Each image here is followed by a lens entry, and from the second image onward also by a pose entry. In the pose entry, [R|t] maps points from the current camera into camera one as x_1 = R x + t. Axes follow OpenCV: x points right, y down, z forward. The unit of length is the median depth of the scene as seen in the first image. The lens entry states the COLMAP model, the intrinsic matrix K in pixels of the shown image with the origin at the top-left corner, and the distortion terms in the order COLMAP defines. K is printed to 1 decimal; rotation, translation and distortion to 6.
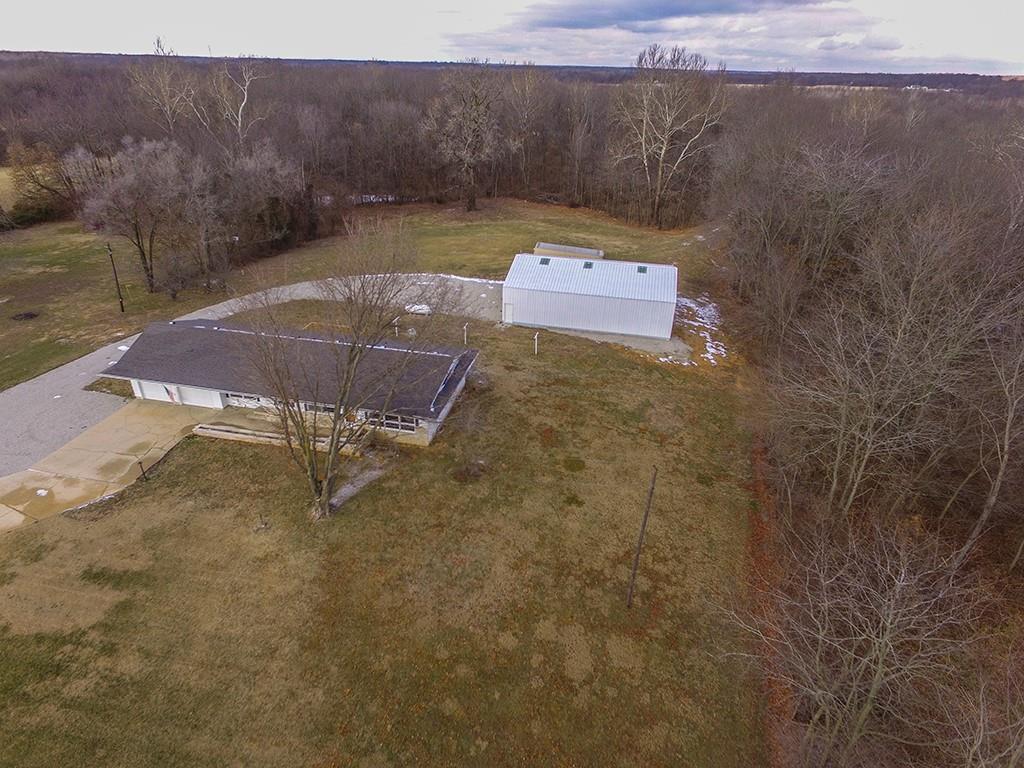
lens RADIAL K [[608.9, 0, 512.0], [0, 608.9, 384.0], [0, 0, 1]] dist [0.003380, 0.005113]
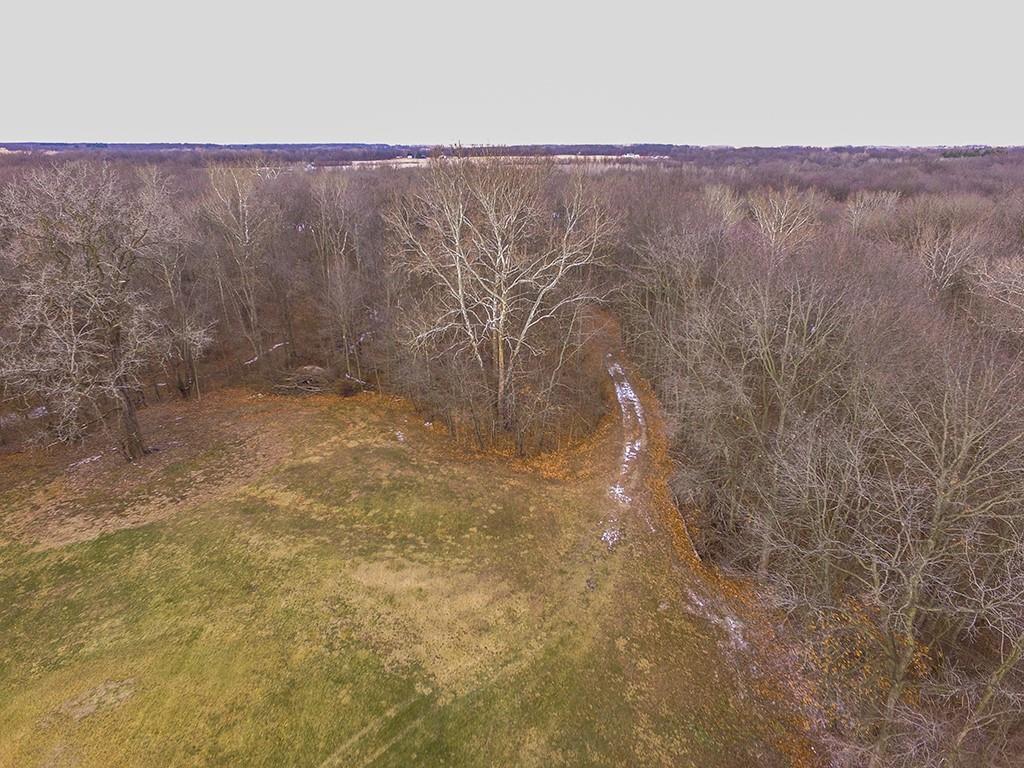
lens RADIAL K [[608.9, 0, 512.0], [0, 608.9, 384.0], [0, 0, 1]] dist [0.003380, 0.005113]
pose [[0.932673, -0.152636, 0.326839, 0.160238], [0.185426, 0.980058, -0.071442, -0.637721], [-0.309416, 0.127236, 0.942376, 1.118136]]
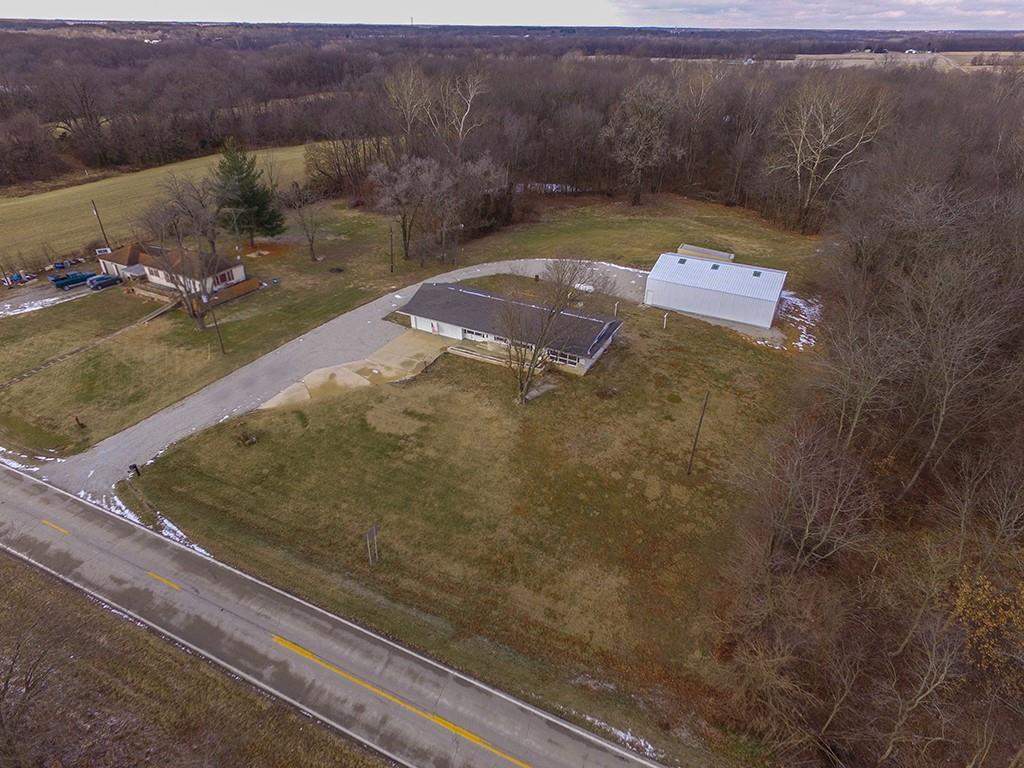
lens RADIAL K [[608.9, 0, 512.0], [0, 608.9, 384.0], [0, 0, 1]] dist [0.003380, 0.005113]
pose [[0.964537, 0.128032, -0.230817, 0.047094], [-0.117915, 0.991377, 0.057164, 0.044779], [0.236145, -0.027920, 0.971317, -0.518662]]
